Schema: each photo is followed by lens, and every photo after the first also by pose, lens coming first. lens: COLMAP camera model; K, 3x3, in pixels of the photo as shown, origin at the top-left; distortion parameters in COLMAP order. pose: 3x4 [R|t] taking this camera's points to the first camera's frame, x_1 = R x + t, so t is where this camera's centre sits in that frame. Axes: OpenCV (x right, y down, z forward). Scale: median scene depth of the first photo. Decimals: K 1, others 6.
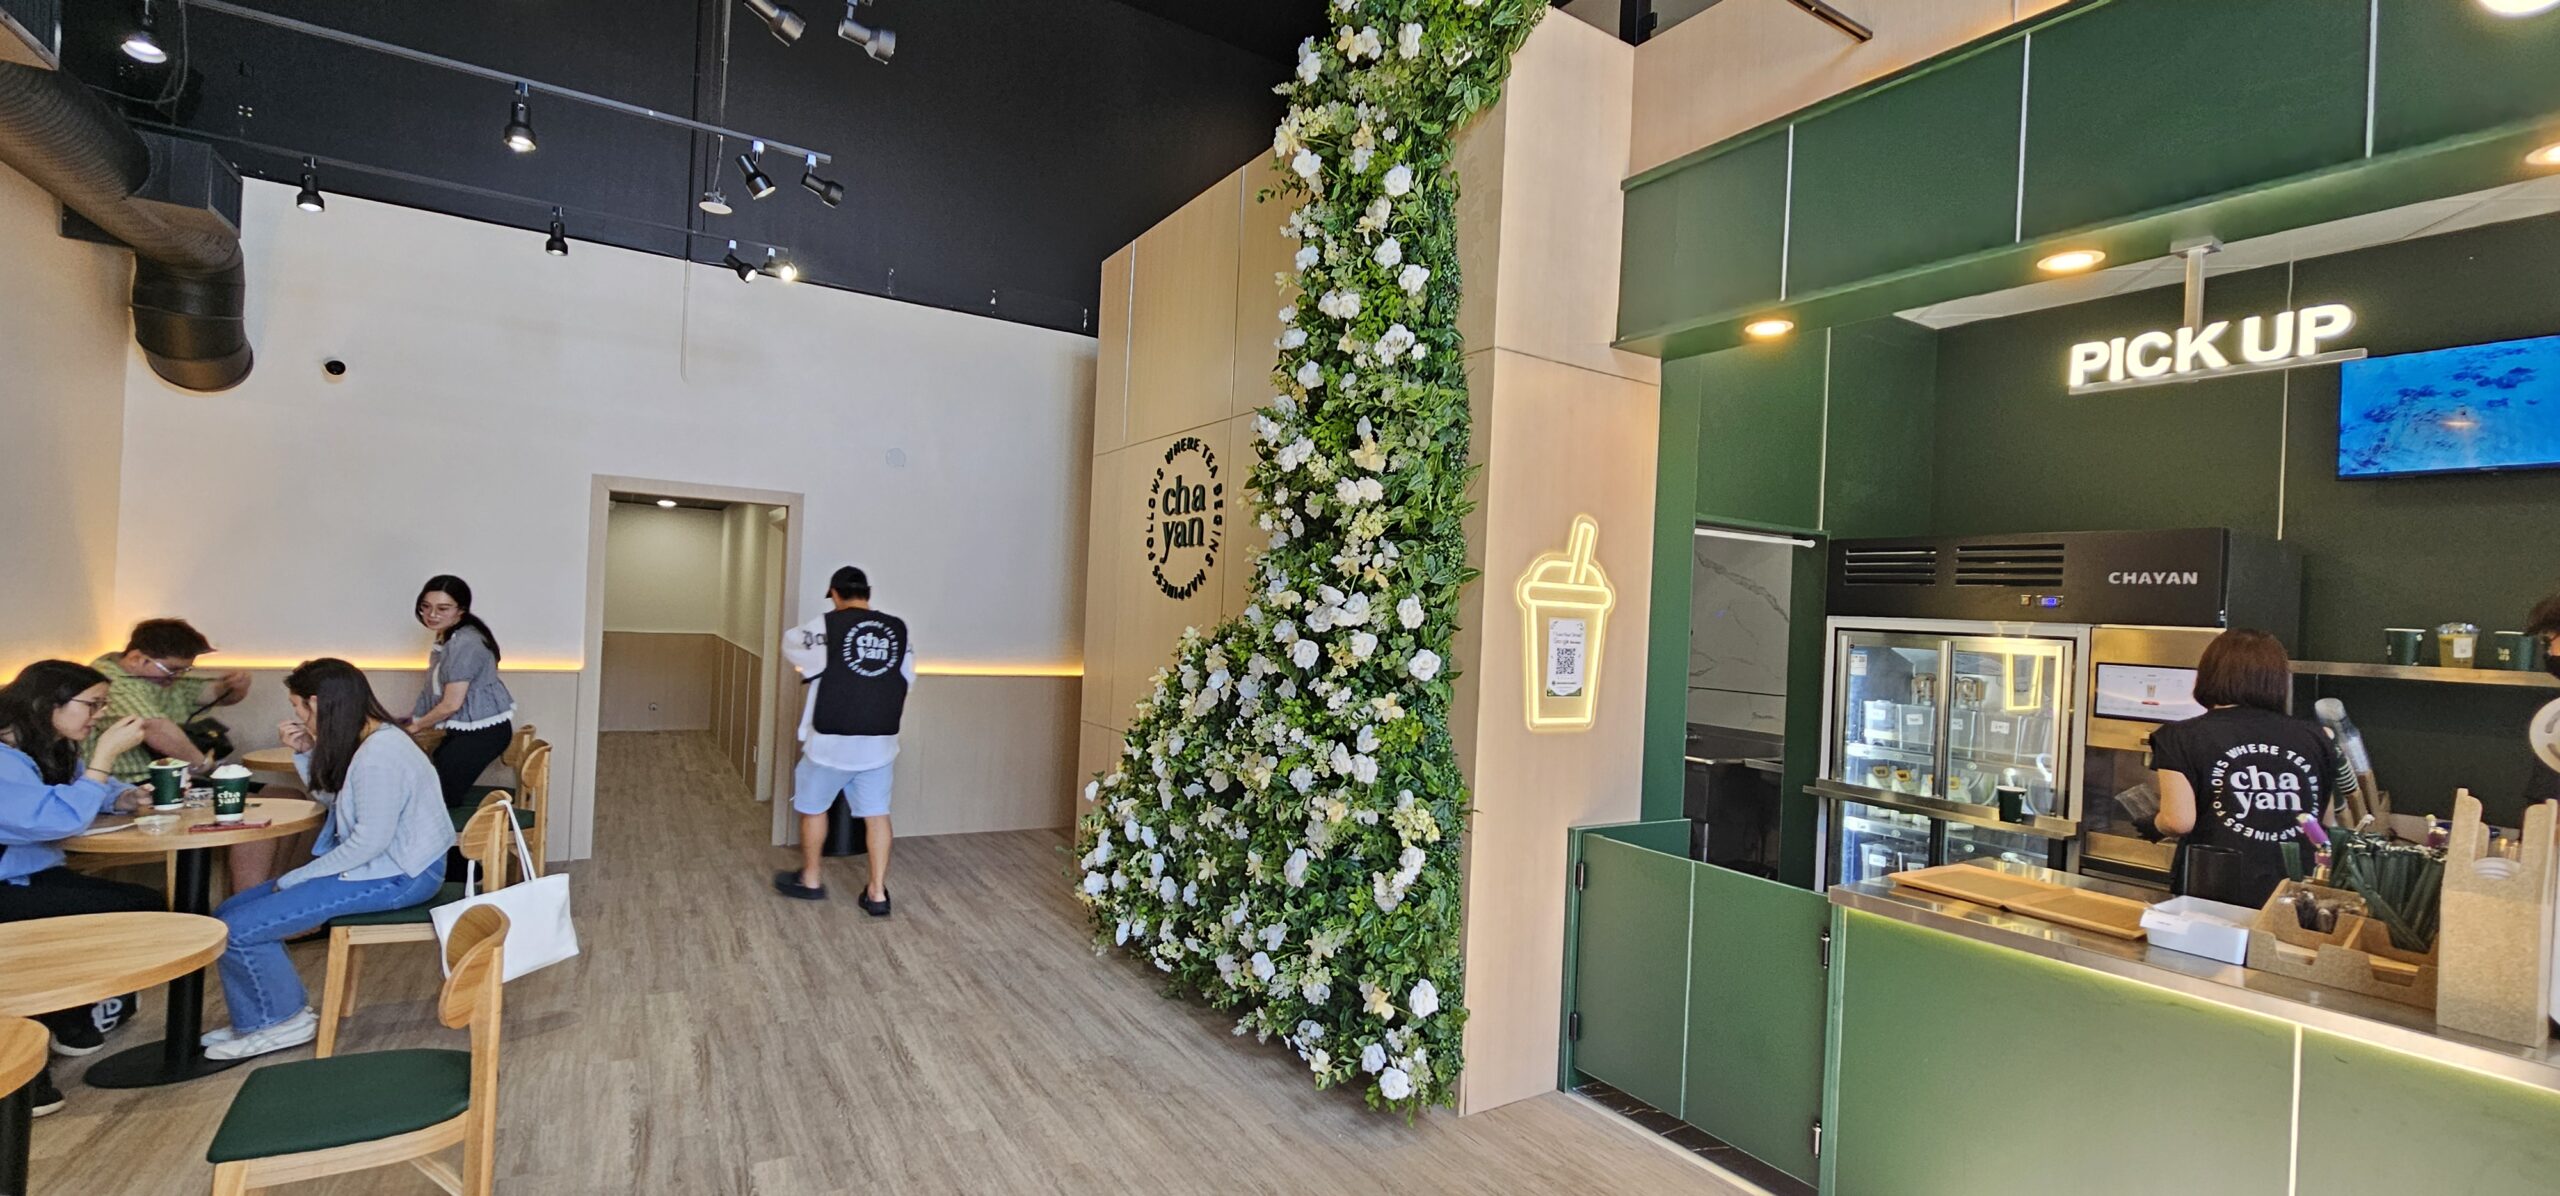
lens RADIAL K [[1006.4, 0, 1280.0], [0, 1006.4, 598.0], [0, 0, 1]] dist [-0.014590, -0.000161]
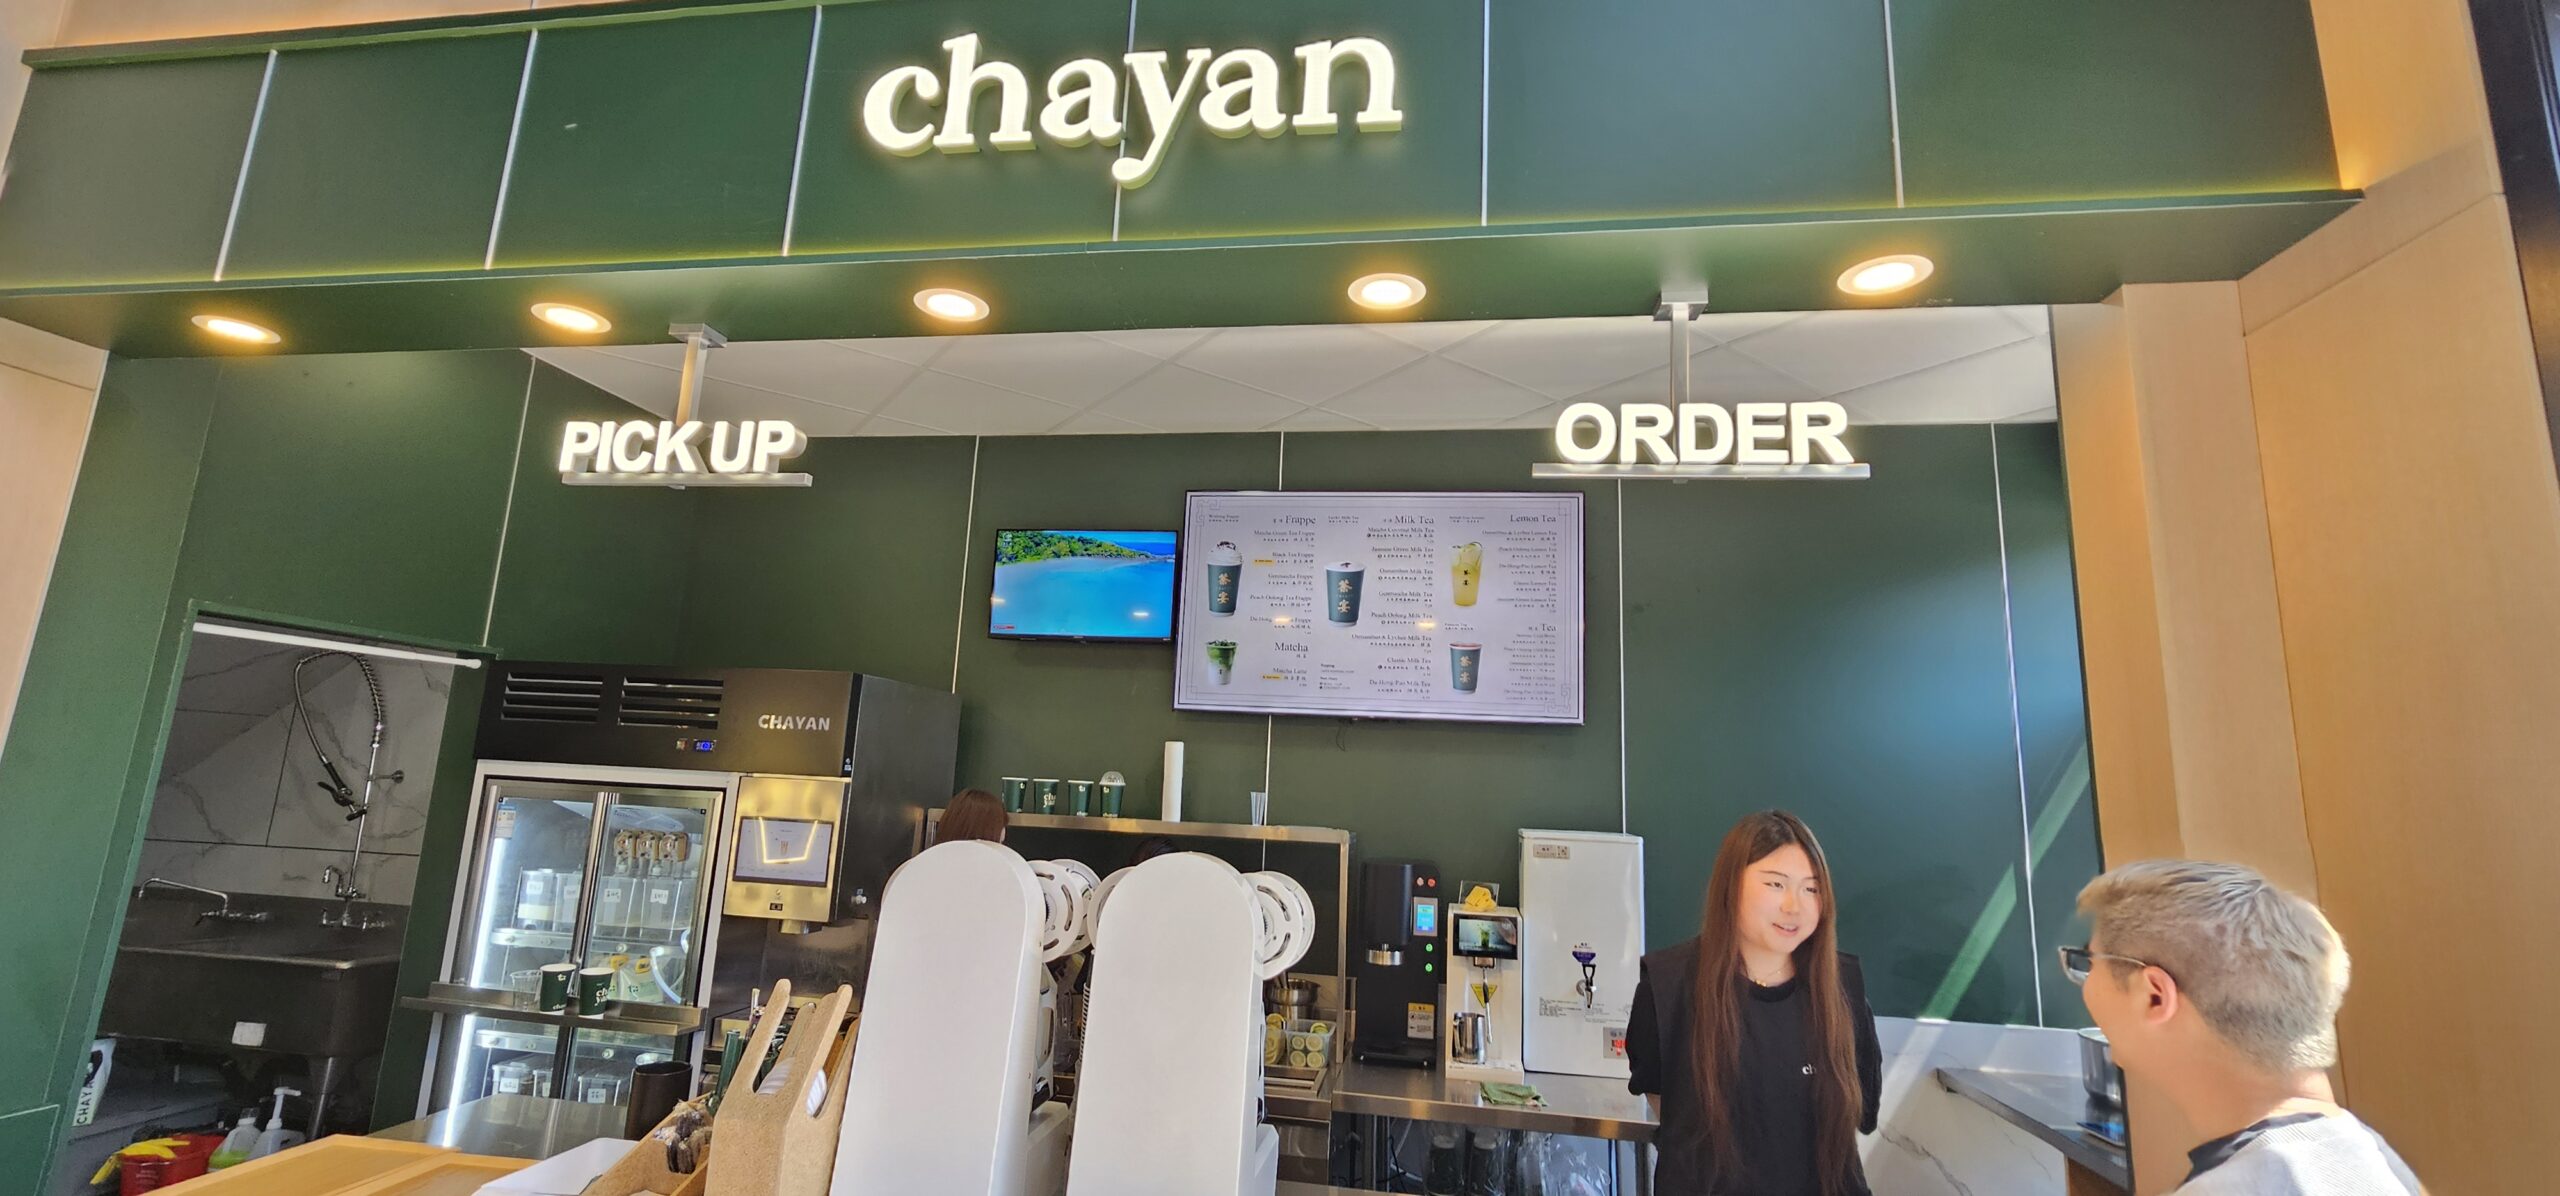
lens RADIAL K [[1006.4, 0, 1280.0], [0, 1006.4, 598.0], [0, 0, 1]] dist [-0.014590, -0.000161]
pose [[0.652360, 0.129258, 0.746806, 0.471435], [-0.023651, 0.988342, -0.150403, -0.004968], [-0.757540, 0.080454, 0.647812, 0.047075]]
